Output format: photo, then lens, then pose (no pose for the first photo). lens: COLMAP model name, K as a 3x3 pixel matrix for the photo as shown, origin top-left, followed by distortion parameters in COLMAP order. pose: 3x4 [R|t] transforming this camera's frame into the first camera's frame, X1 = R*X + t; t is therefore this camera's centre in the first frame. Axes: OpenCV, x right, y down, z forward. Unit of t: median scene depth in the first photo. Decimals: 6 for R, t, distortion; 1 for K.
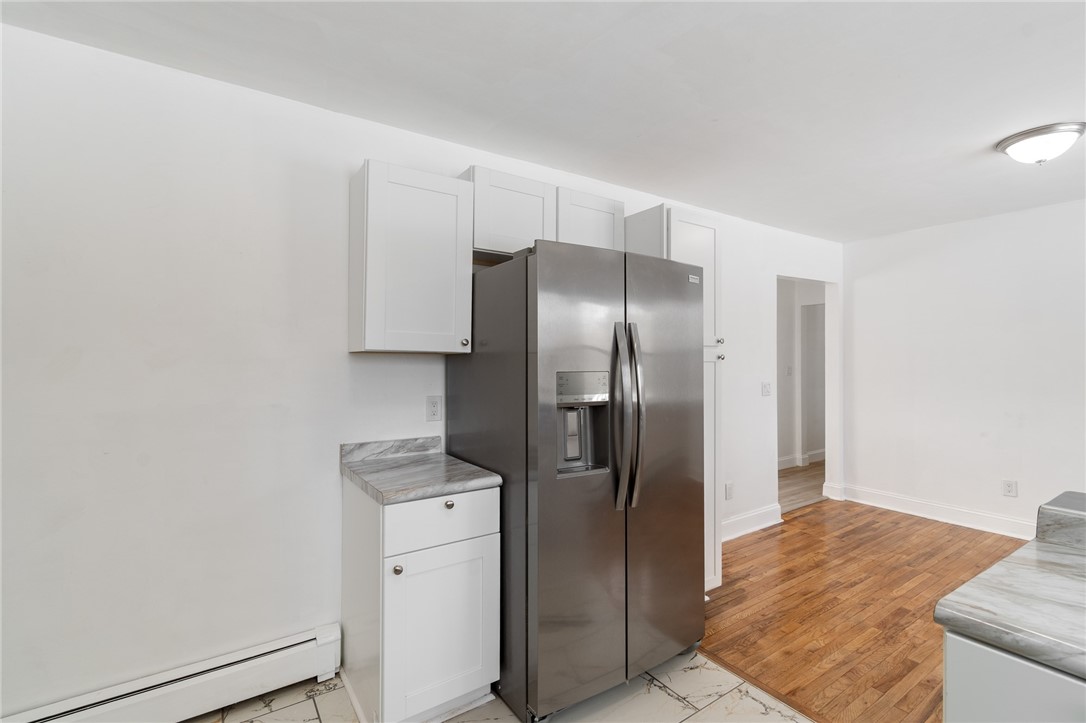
lens RADIAL K [[491.2, 0, 545.8], [0, 491.2, 358.9], [0, 0, 1]] dist [0.000183, -0.001288]
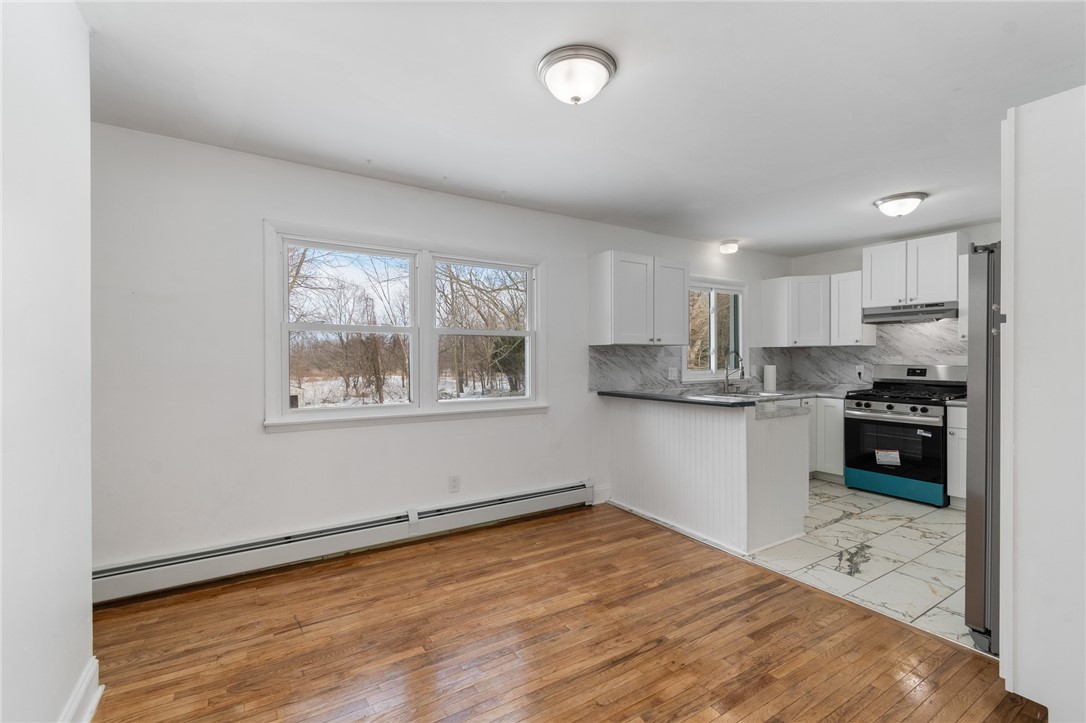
lens RADIAL K [[481.3, 0, 544.2], [0, 481.3, 359.5], [0, 0, 1]] dist [0.001011, -0.001050]
pose [[-0.999666, -0.000467, 0.025835, 0.734846], [-0.000583, 0.999990, -0.004493, 0.029319], [-0.025832, -0.004507, -0.999656, 1.282407]]
